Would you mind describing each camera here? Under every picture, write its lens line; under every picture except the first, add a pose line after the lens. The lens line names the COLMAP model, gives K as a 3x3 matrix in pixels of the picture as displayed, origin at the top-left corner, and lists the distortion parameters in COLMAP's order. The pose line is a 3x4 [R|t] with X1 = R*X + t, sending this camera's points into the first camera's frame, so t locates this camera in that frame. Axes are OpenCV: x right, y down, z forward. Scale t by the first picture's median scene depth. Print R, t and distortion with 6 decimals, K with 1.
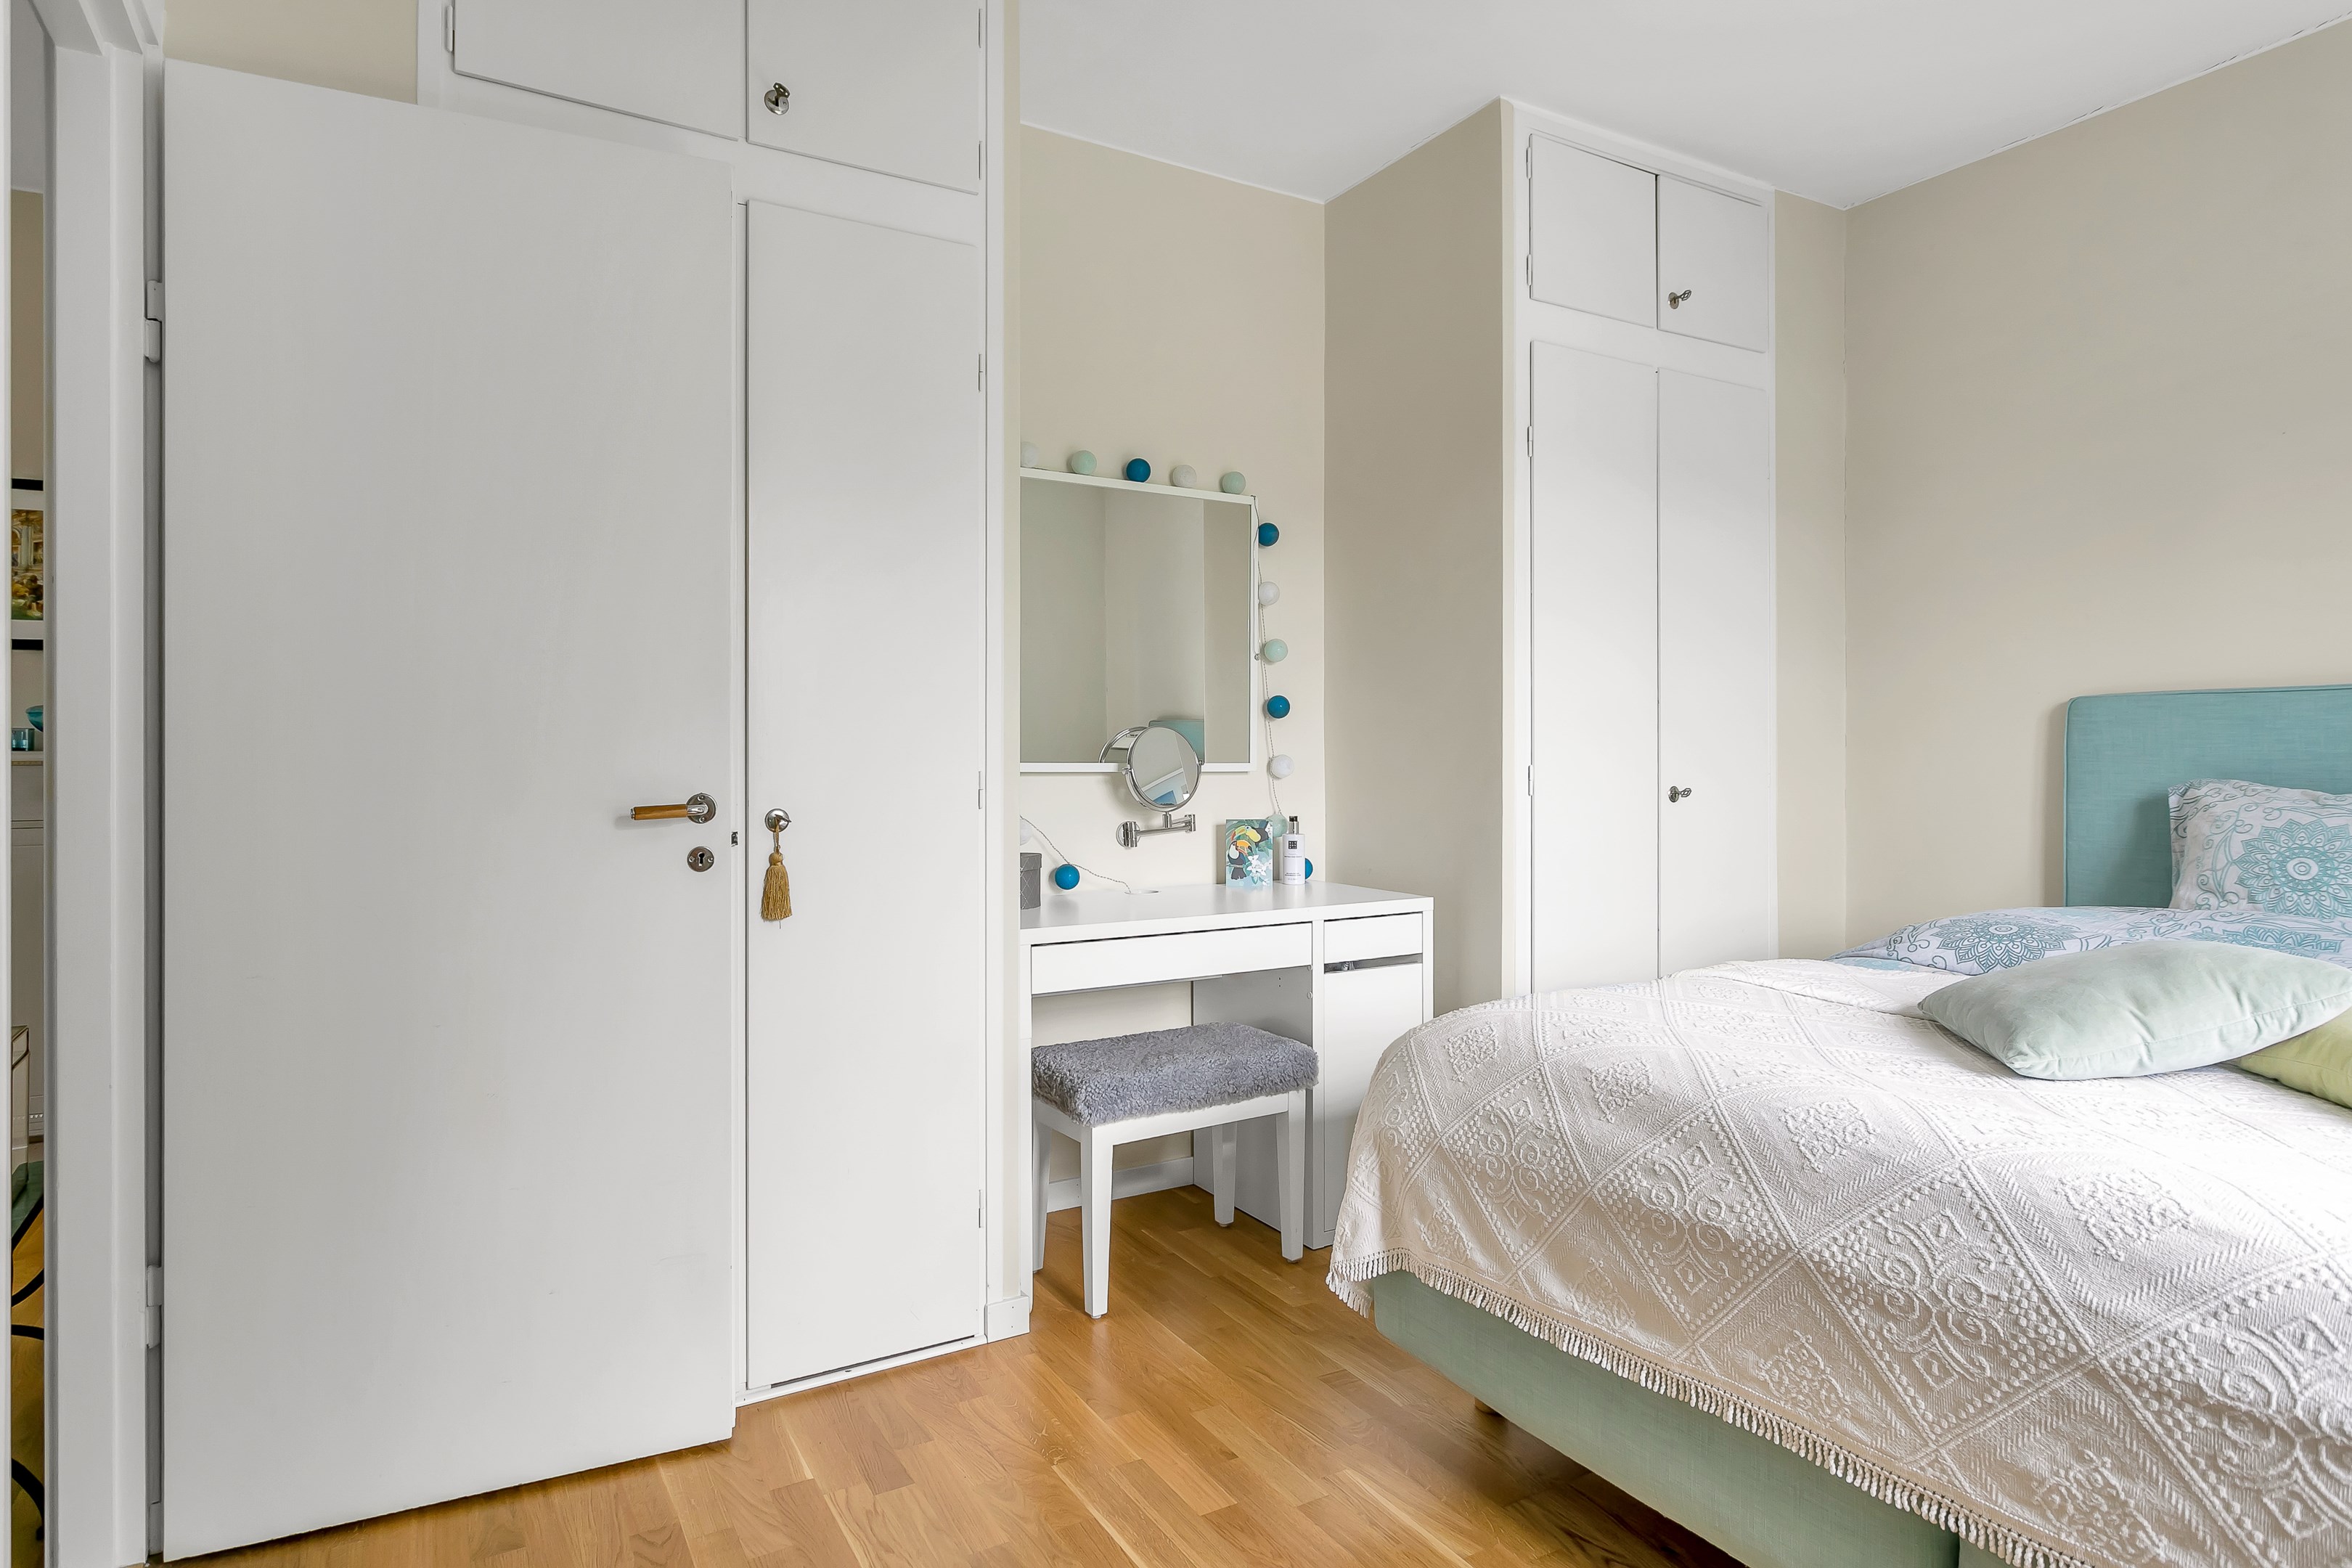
lens RADIAL K [[1313.6, 0, 1176.0], [0, 1313.6, 784.0], [0, 0, 1]] dist [-0.004142, 0.002650]
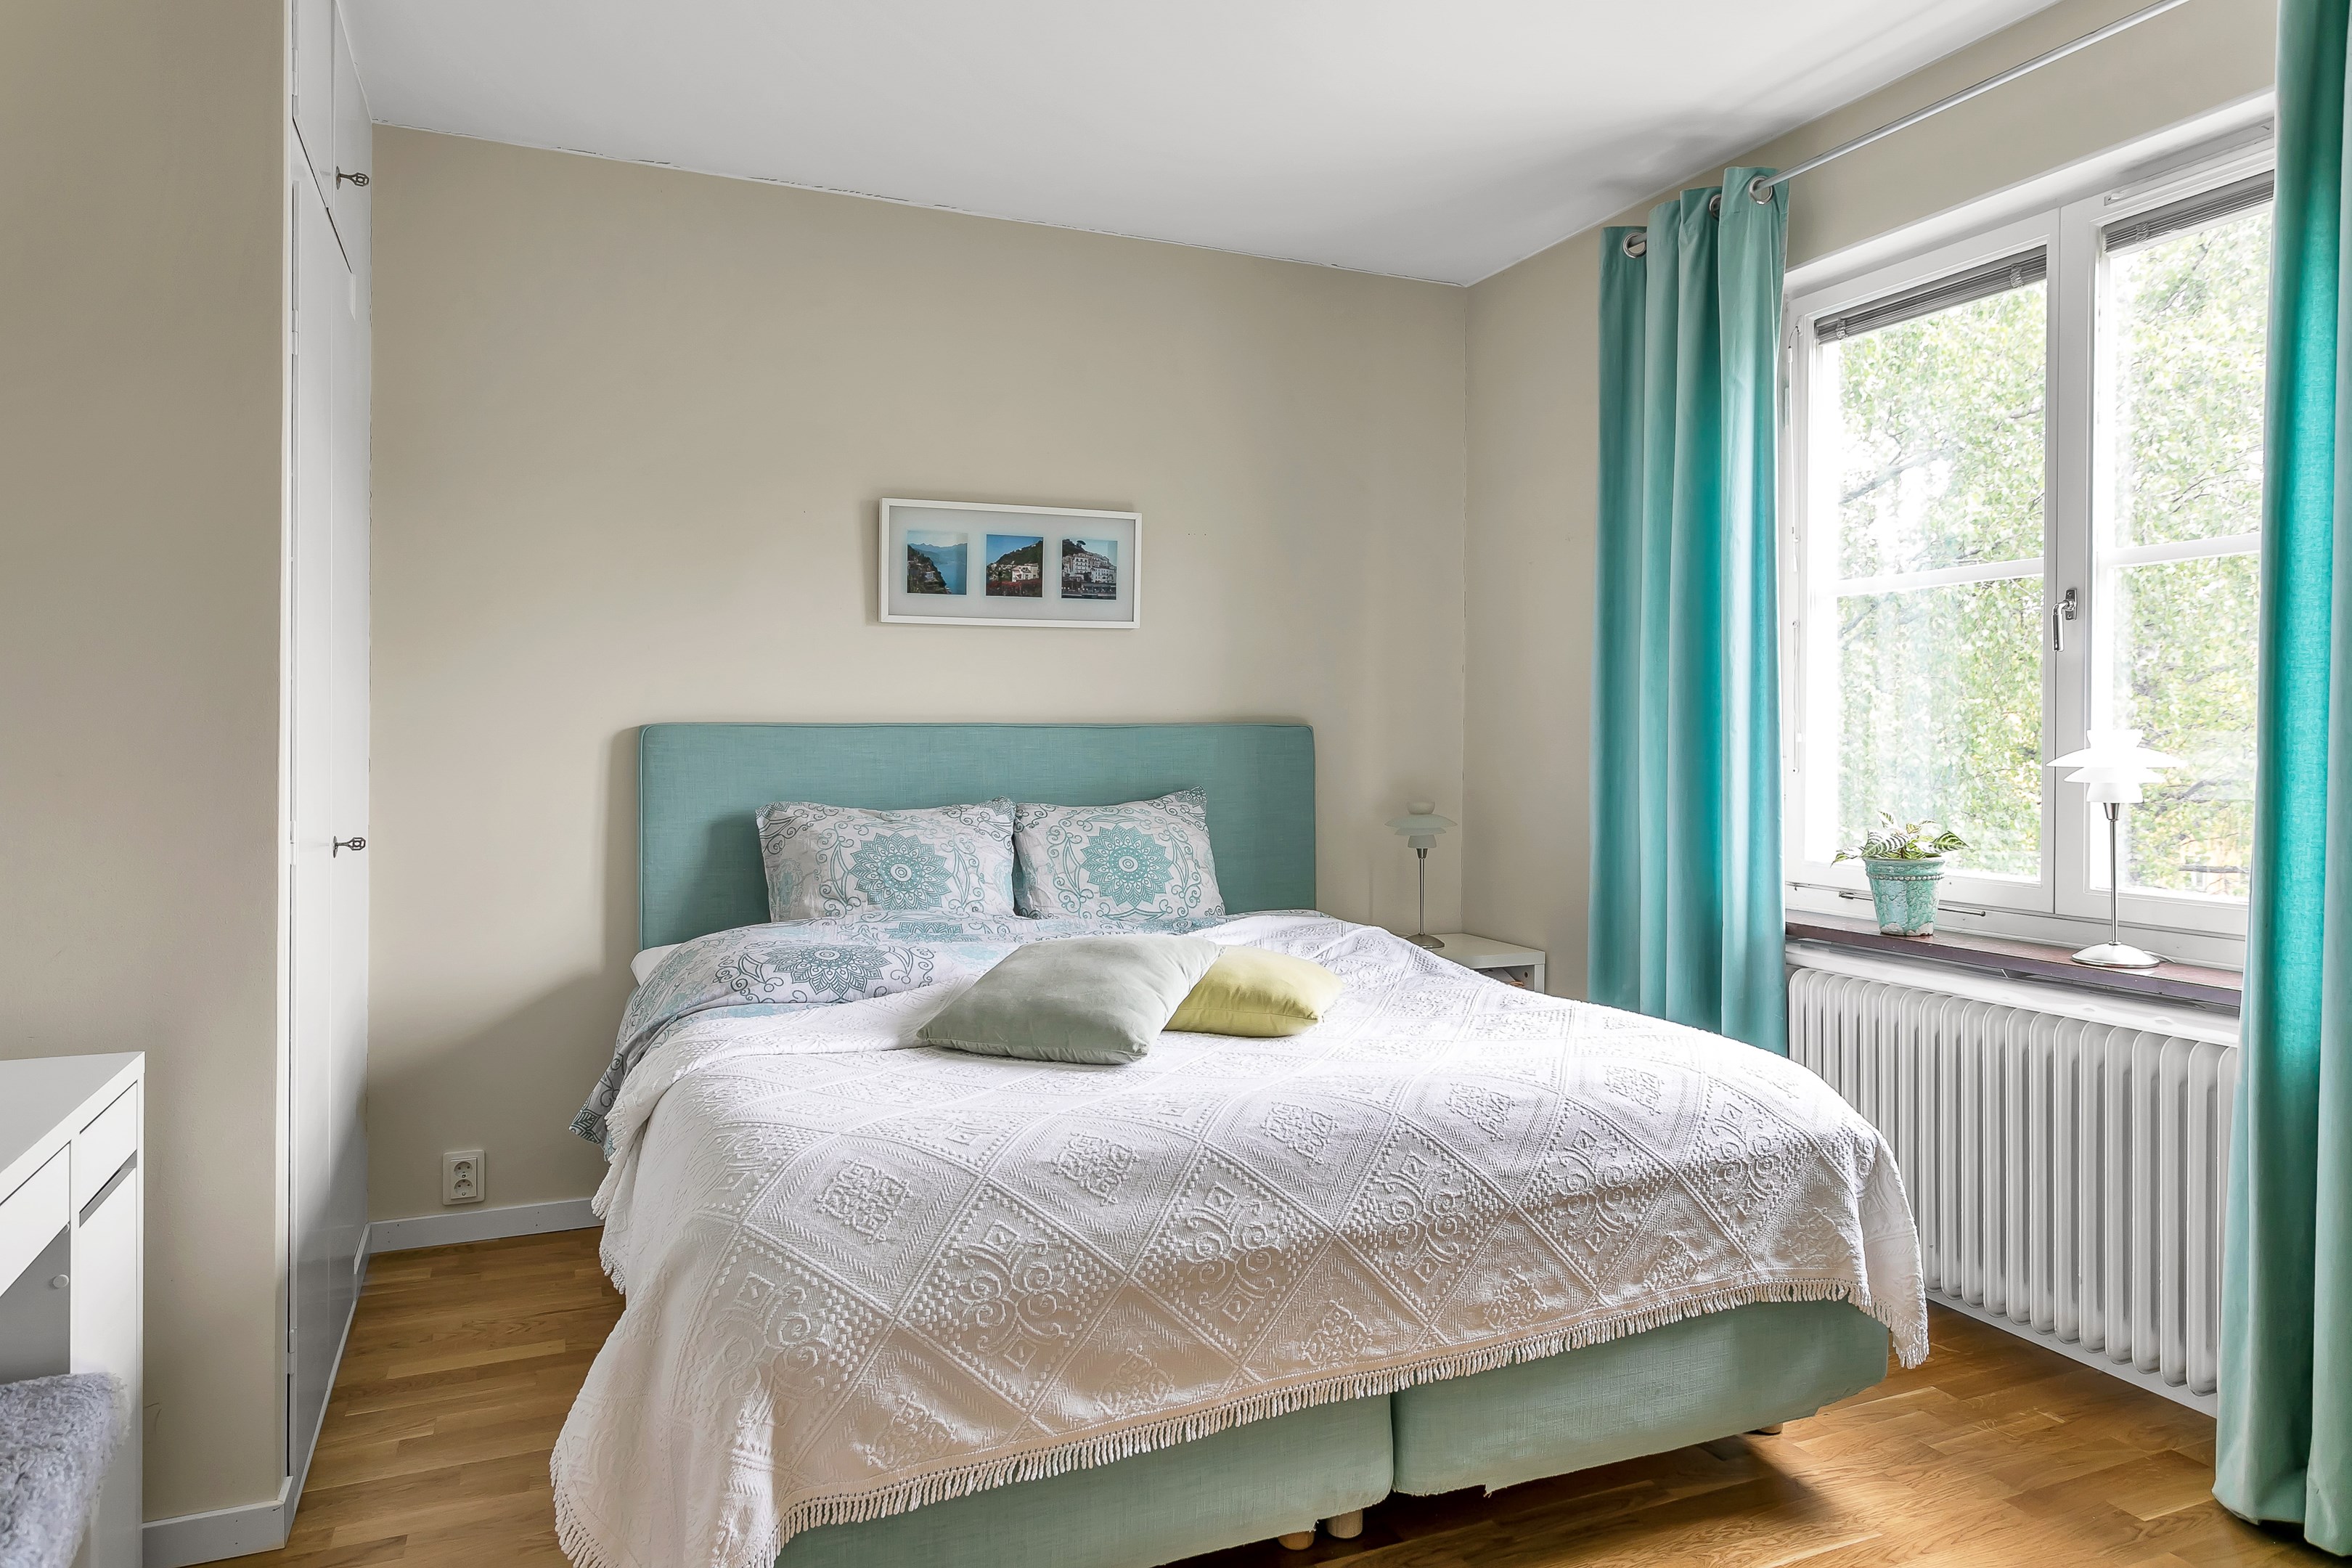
lens RADIAL K [[1445.3, 0, 1176.0], [0, 1445.3, 784.0], [0, 0, 1]] dist [-0.007189, -0.000127]
pose [[0.112436, -0.029649, 0.993216, -0.693993], [0.019449, 0.999429, 0.027633, -0.076096], [-0.993469, 0.016210, 0.112949, 0.820041]]
